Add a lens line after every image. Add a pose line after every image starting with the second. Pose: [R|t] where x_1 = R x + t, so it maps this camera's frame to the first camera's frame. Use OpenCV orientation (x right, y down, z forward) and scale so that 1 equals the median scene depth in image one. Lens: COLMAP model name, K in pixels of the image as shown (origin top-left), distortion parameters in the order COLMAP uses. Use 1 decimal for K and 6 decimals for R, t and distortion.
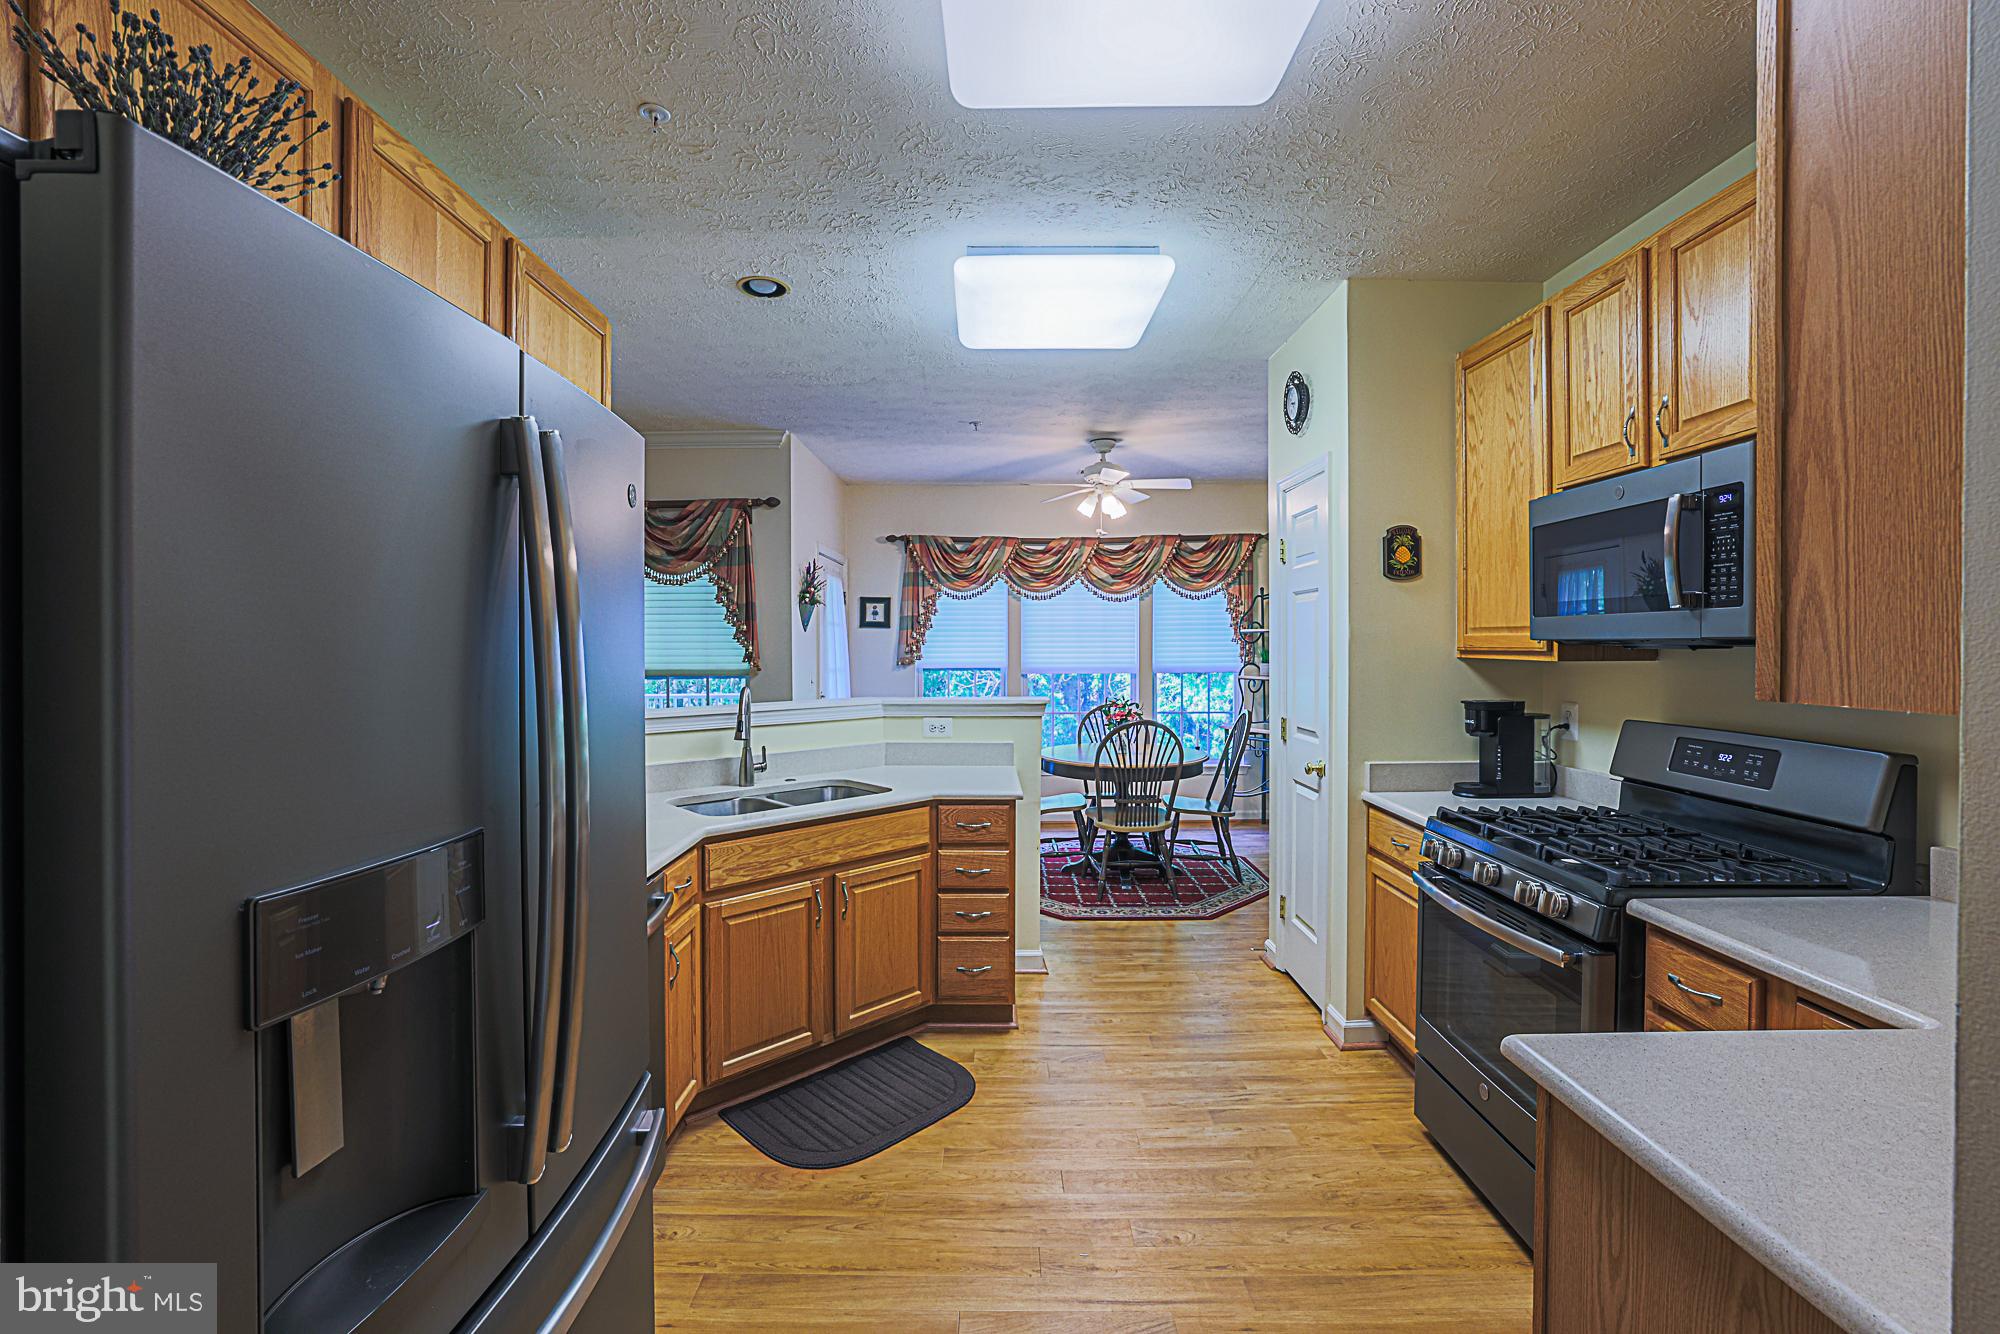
lens RADIAL K [[873.7, 0, 979.9], [0, 873.7, 655.0], [0, 0, 1]] dist [-0.041542, 0.015530]
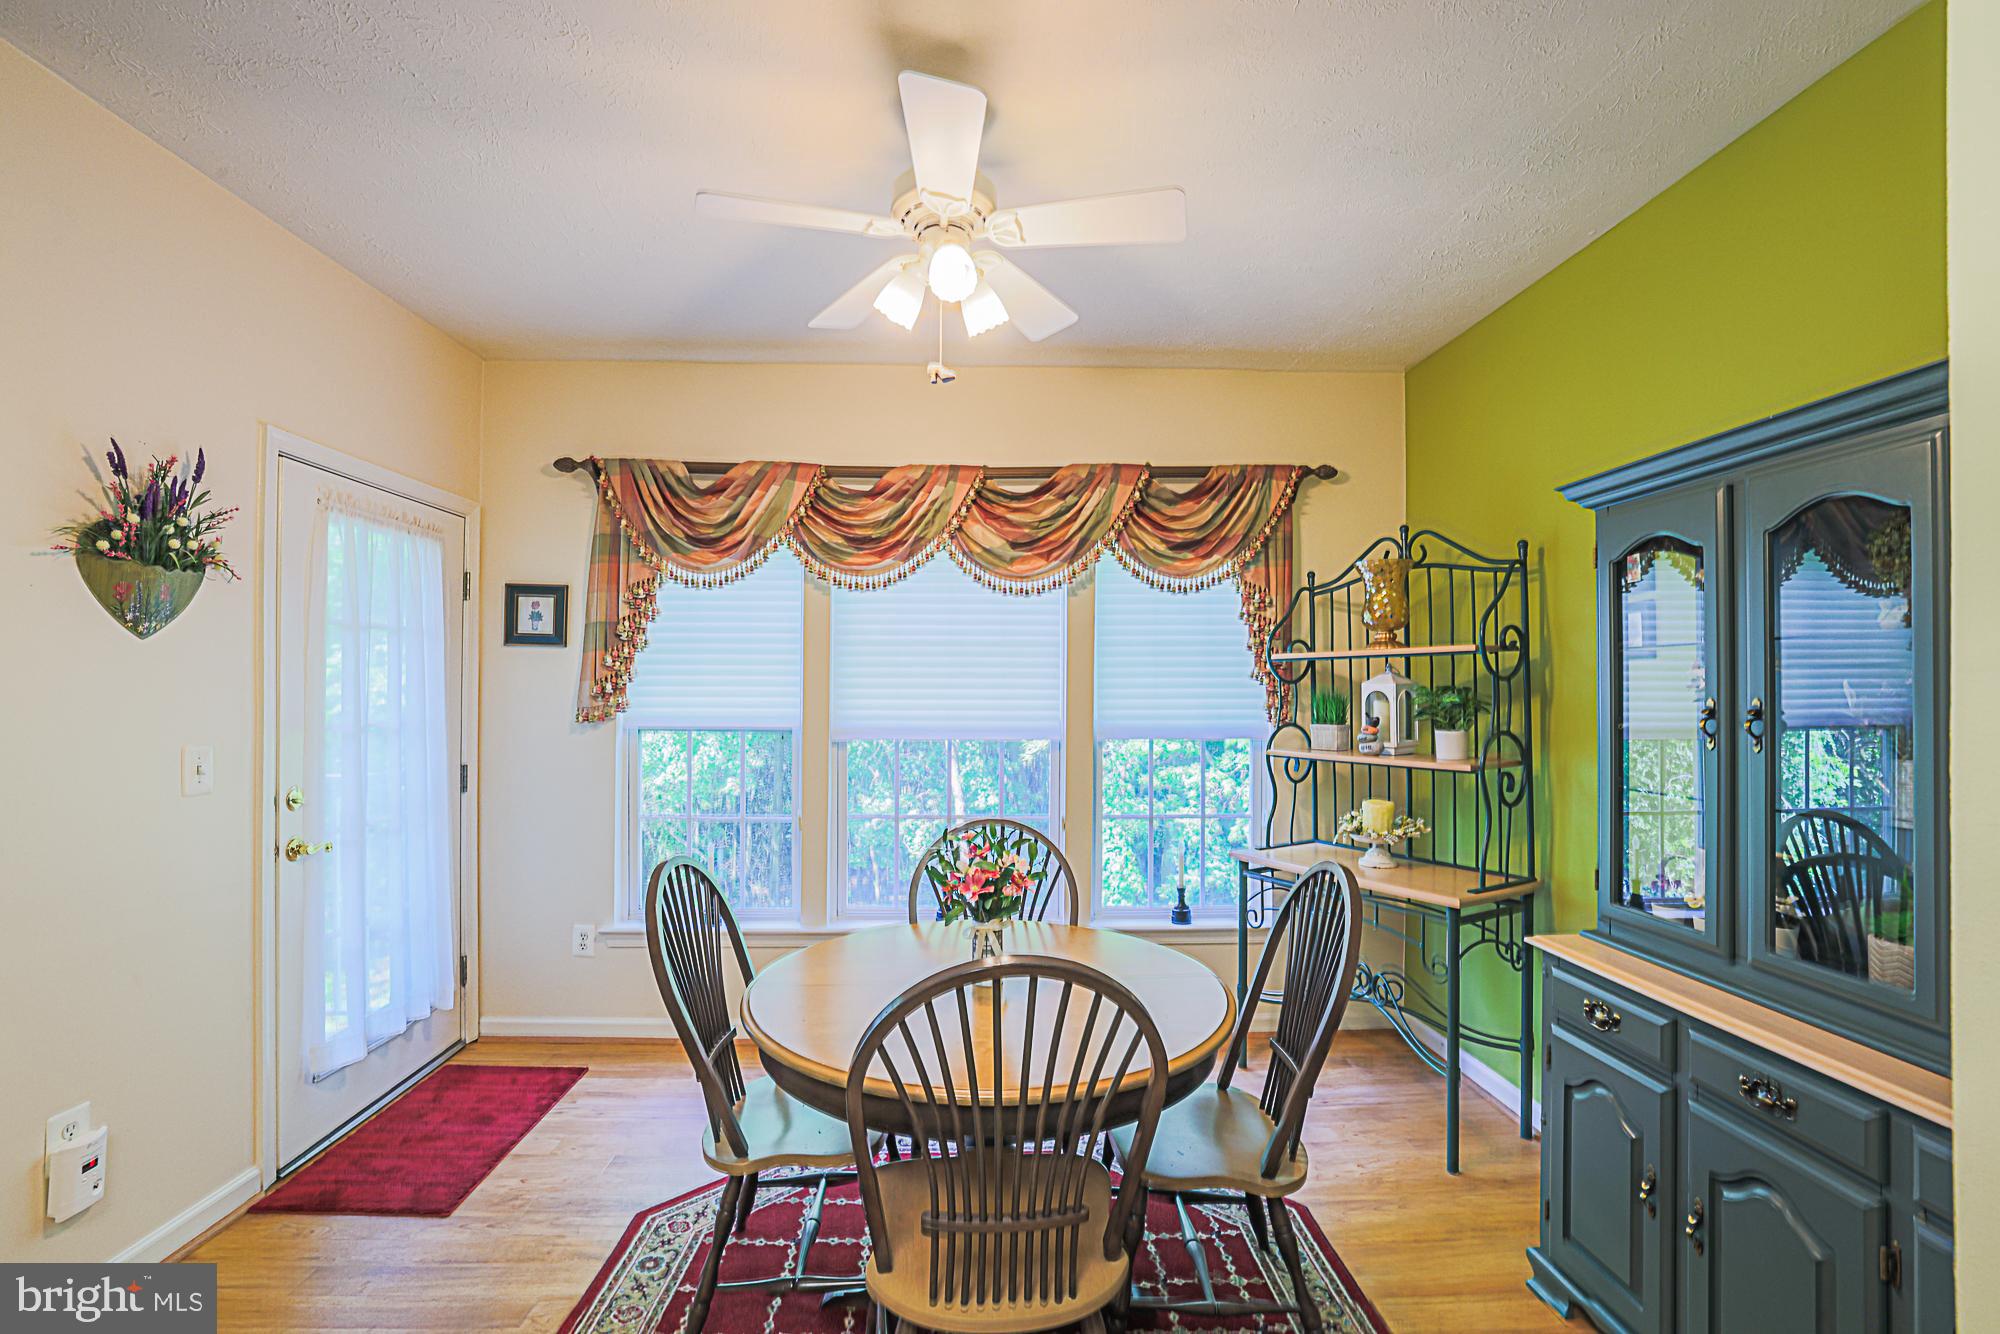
lens RADIAL K [[873.7, 0, 1006.2], [0, 873.7, 671.1], [0, 0, 1]] dist [-0.041542, 0.015530]
pose [[0.997865, 0.008430, 0.064763, 0.165615], [-0.006389, 0.999479, -0.031650, -0.004427], [-0.064996, 0.031168, 0.997399, 0.722864]]
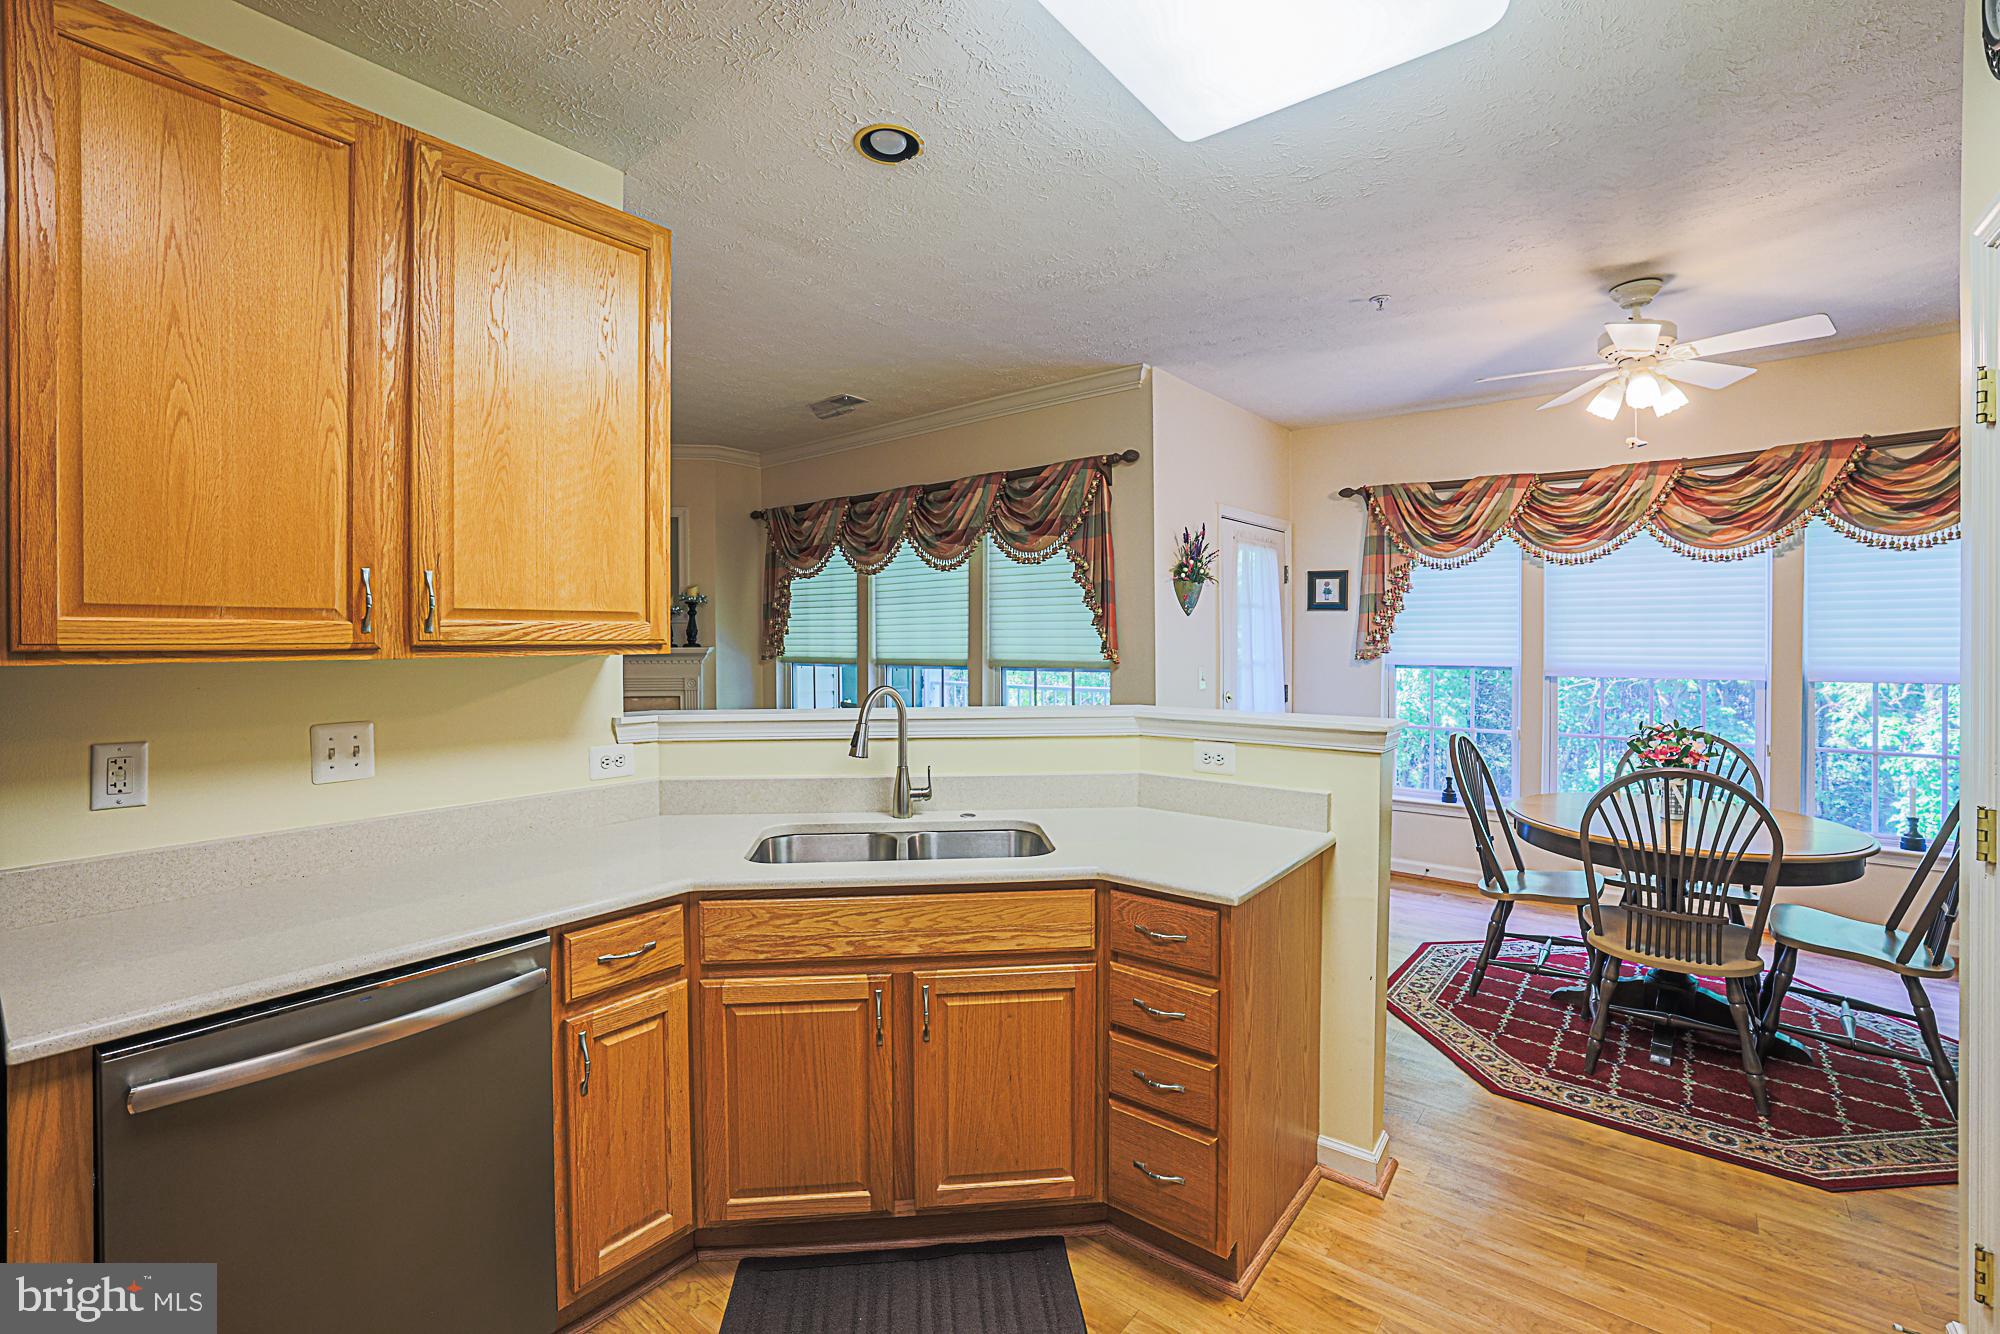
lens RADIAL K [[873.7, 0, 995.2], [0, 873.7, 641.8], [0, 0, 1]] dist [-0.041542, 0.015530]
pose [[0.785053, 0.005503, -0.619405, 0.182080], [-0.007470, 0.999972, -0.000584, -0.001427], [0.619384, 0.005085, 0.785072, 0.314264]]
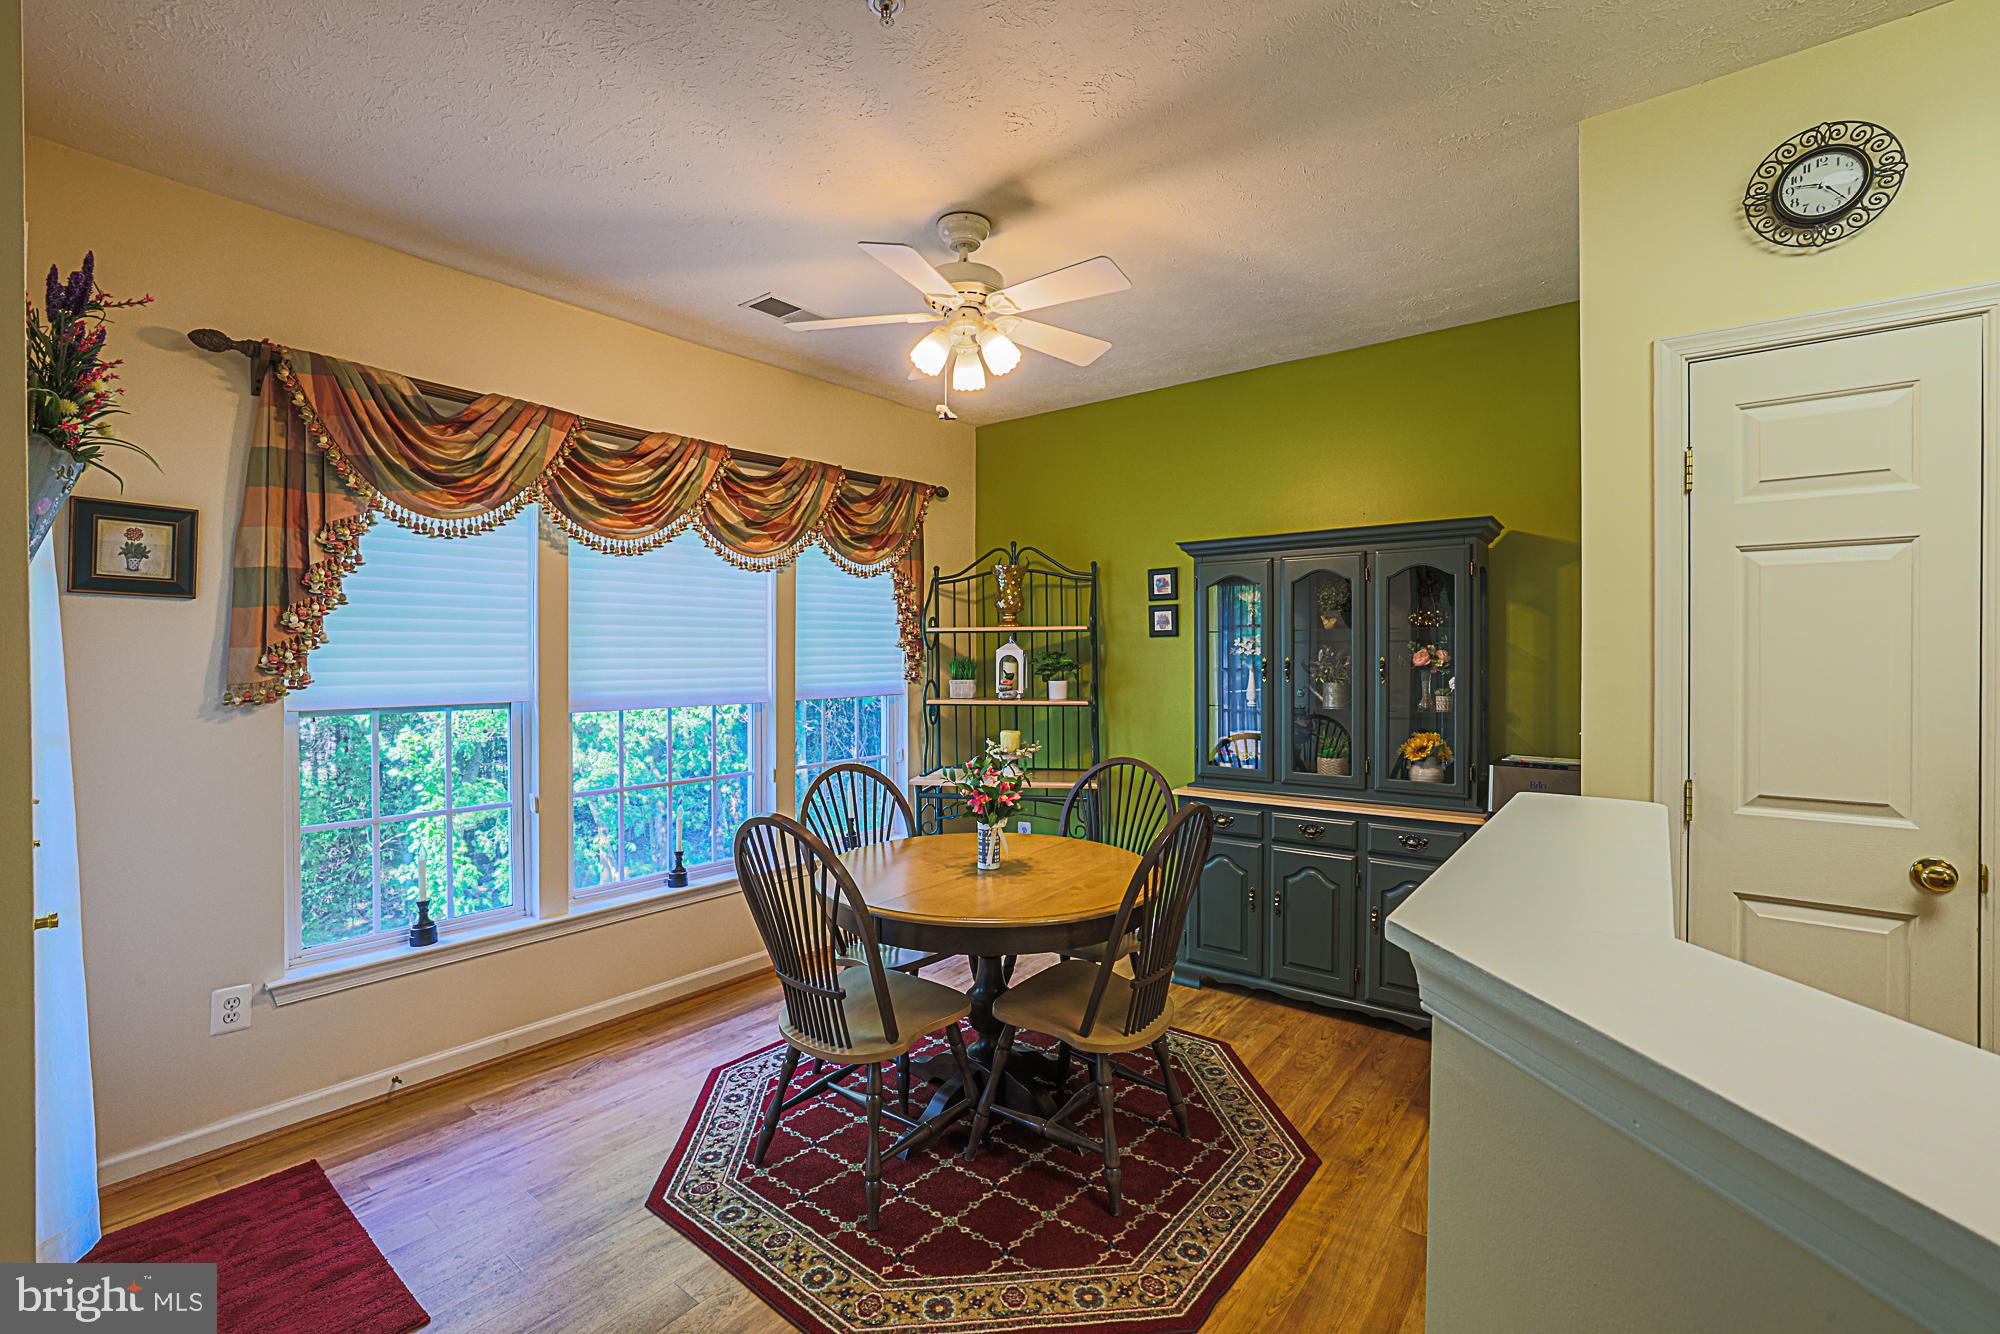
lens RADIAL K [[873.7, 0, 972.2], [0, 873.7, 655.5], [0, 0, 1]] dist [-0.041542, 0.015530]
pose [[0.610091, 0.001732, 0.792330, -0.265529], [0.010859, 0.999885, -0.010547, -0.002465], [-0.792257, 0.015038, 0.610002, 0.801335]]
